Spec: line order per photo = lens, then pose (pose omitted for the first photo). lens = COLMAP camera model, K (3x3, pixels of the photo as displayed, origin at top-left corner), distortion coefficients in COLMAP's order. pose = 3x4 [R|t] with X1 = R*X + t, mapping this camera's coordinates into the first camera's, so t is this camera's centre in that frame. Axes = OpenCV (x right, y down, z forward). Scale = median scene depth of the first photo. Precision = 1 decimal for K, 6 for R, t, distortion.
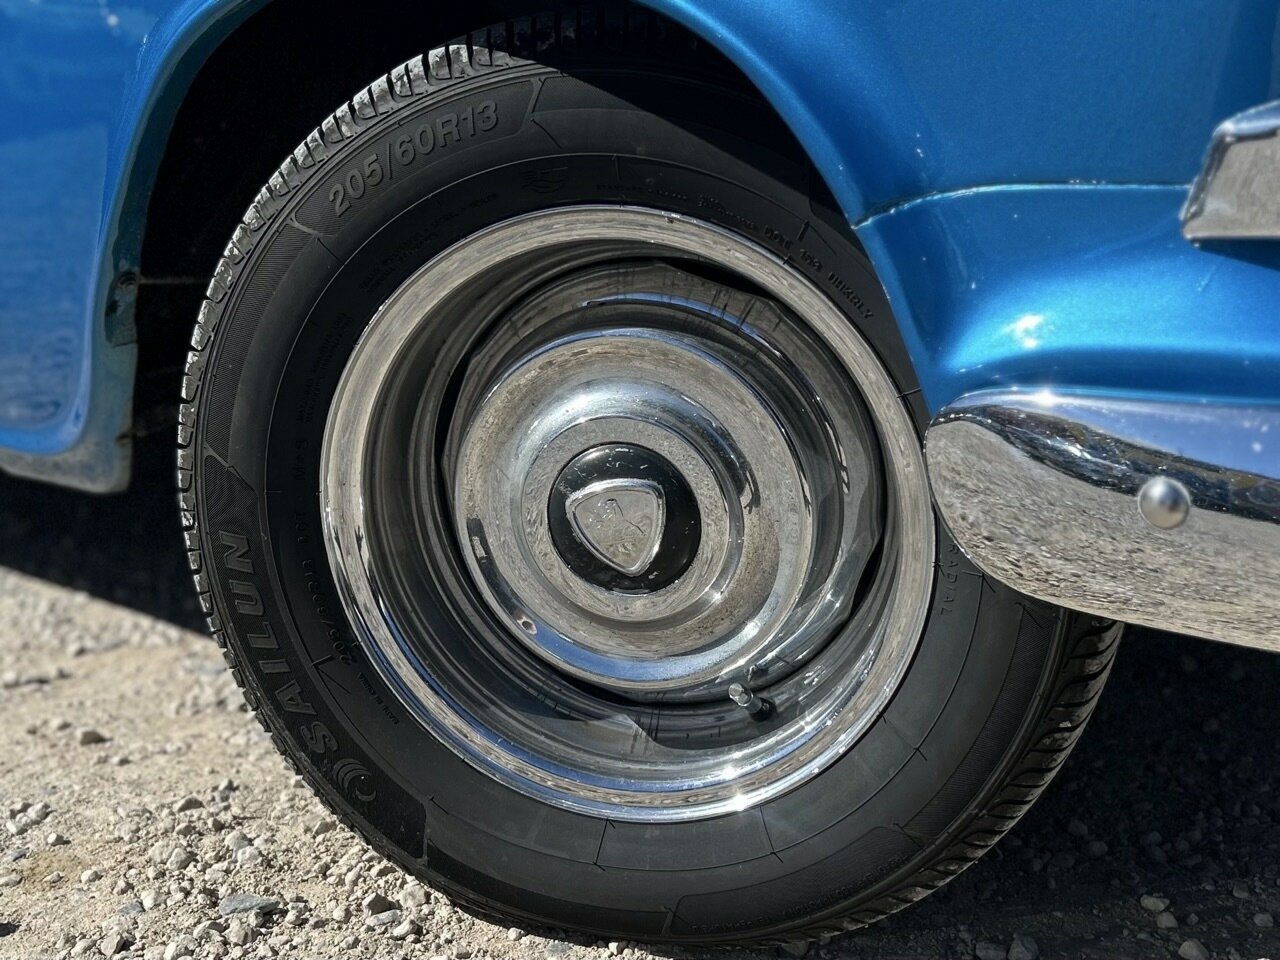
lens RADIAL K [[1734.2, 0, 700.2], [0, 1734.2, 481.4], [0, 0, 1]] dist [0.126507, -0.425224]
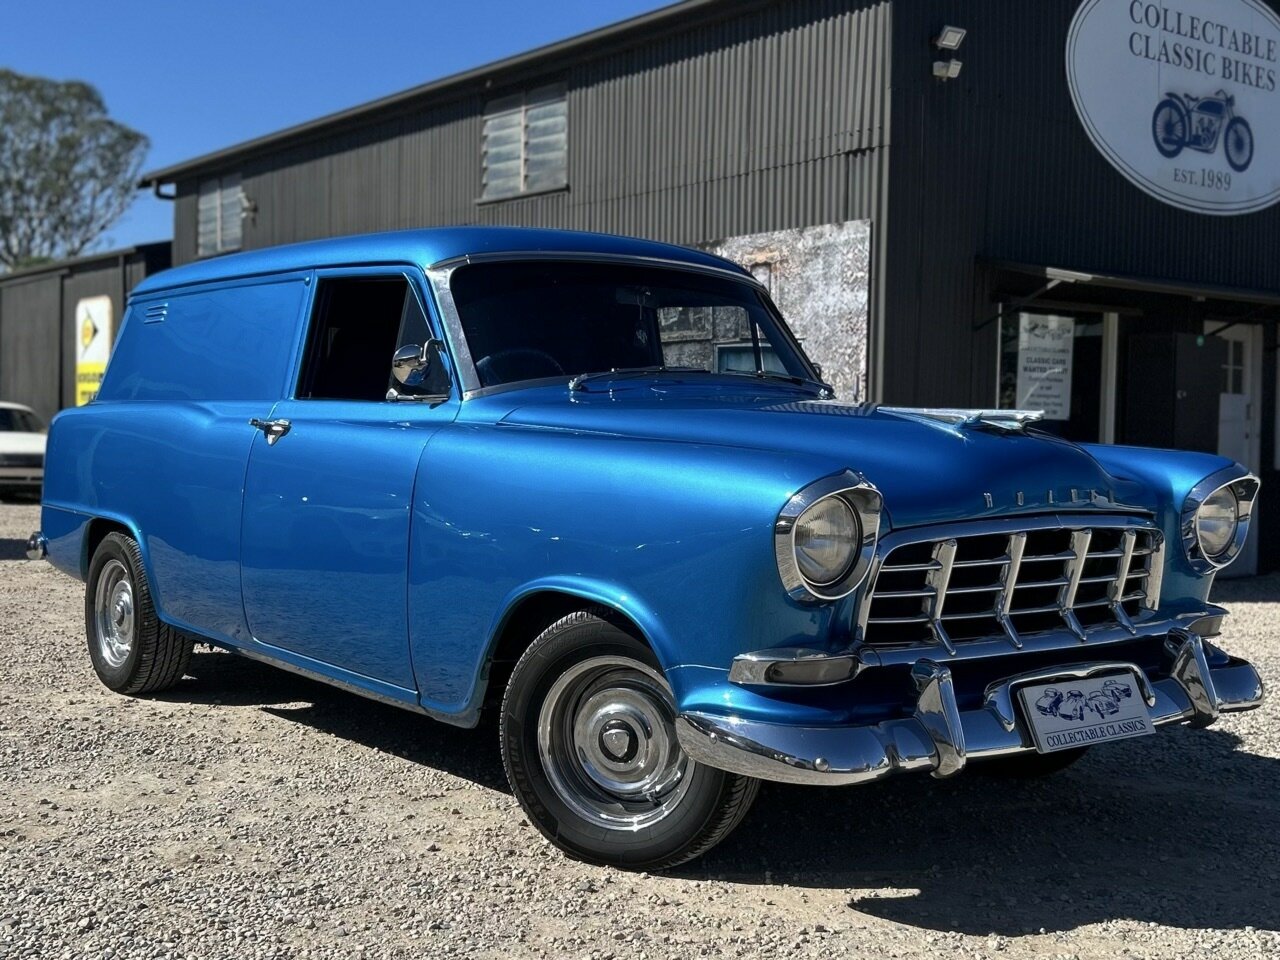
lens RADIAL K [[1547.8, 0, 640.0], [0, 1547.8, 480.0], [0, 0, 1]] dist [0.129176, -0.343763]
pose [[0.983978, 0.054430, -0.169781, 0.495395], [-0.087095, 0.977653, -0.191337, 0.099580], [0.155572, 0.203058, 0.966729, -2.128354]]
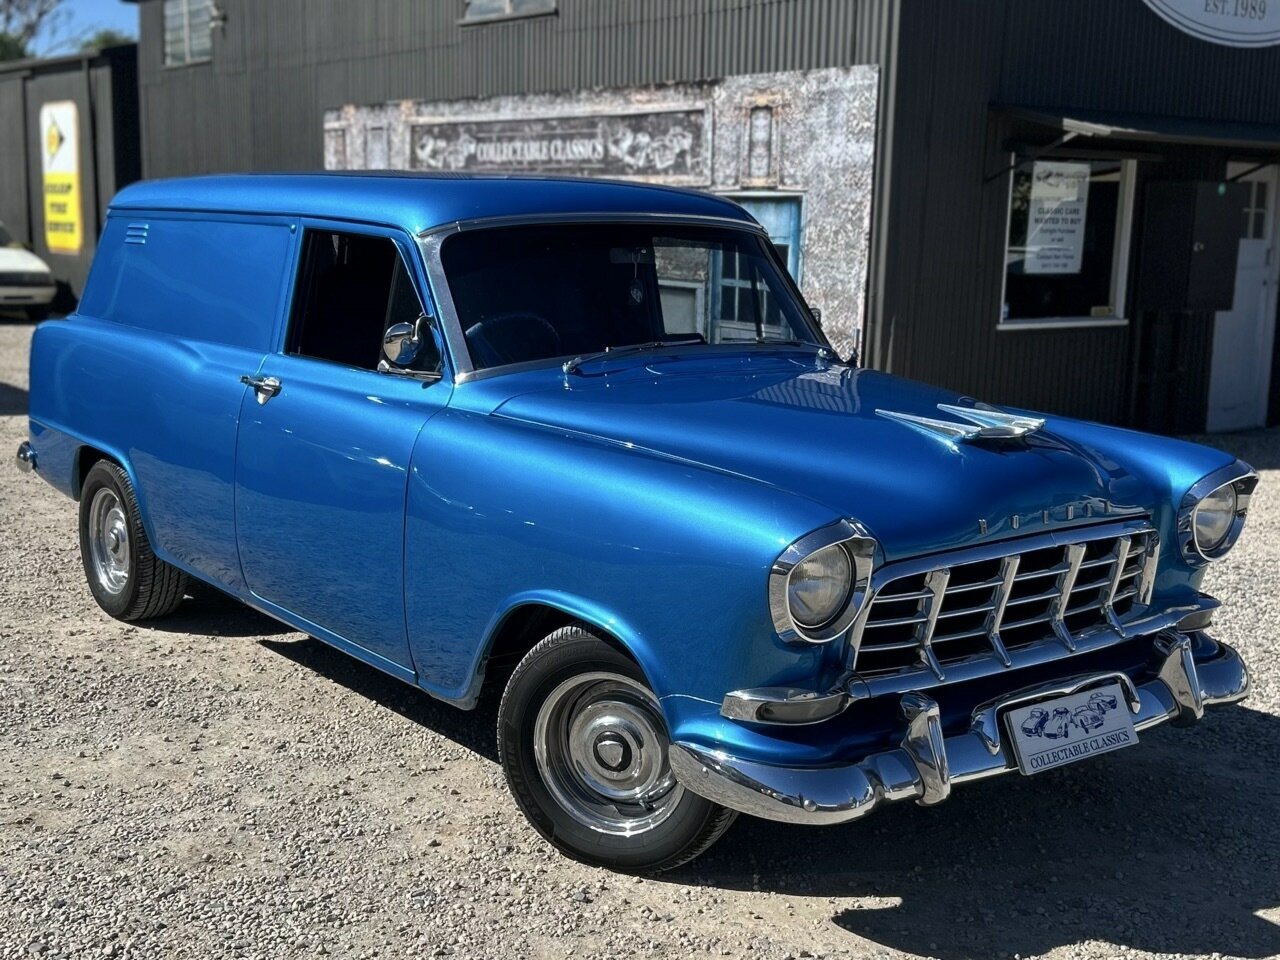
lens RADIAL K [[1595.6, 0, 607.4], [0, 1595.6, 523.0], [0, 0, 1]] dist [0.114023, -0.289451]
pose [[0.981241, 0.085844, -0.172617, 0.470830], [-0.092950, 0.995107, -0.033499, -0.333360], [0.168897, 0.048915, 0.984419, -2.286459]]
